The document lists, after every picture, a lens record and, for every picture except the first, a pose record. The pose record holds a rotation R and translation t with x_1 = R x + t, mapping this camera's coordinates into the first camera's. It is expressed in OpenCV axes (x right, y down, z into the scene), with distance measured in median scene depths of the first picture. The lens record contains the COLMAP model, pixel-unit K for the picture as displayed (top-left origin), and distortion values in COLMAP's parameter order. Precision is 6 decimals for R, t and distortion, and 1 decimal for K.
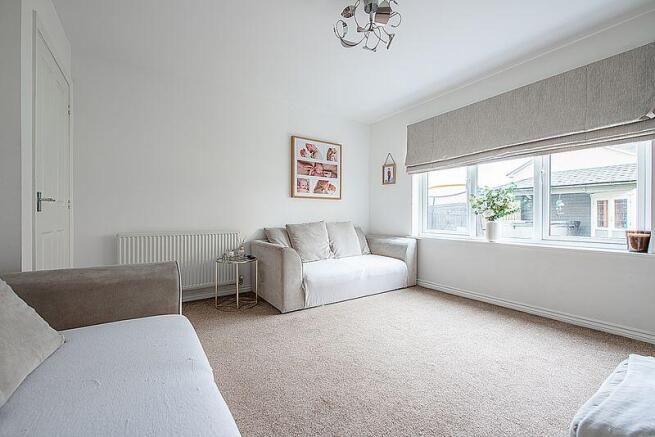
lens RADIAL K [[266.0, 0, 324.7], [0, 266.0, 217.7], [0, 0, 1]] dist [-0.008207, -0.000075]
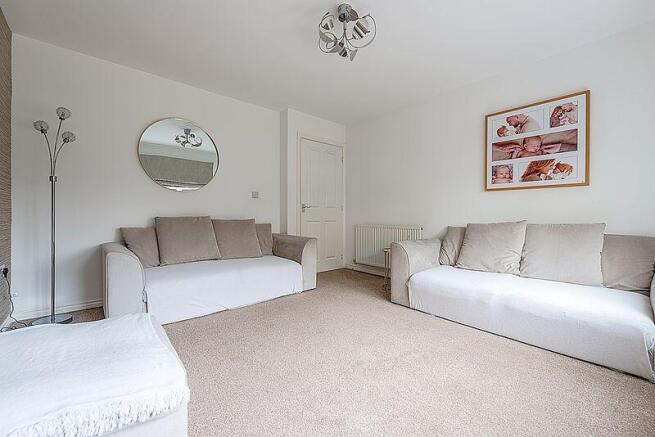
lens RADIAL K [[266.0, 0, 325.8], [0, 266.0, 215.7], [0, 0, 1]] dist [-0.008207, -0.000075]
pose [[0.130123, 0.006023, -0.991480, 0.599576], [-0.007330, 0.999960, 0.005112, -0.000970], [0.991471, 0.006602, 0.130161, 0.390286]]
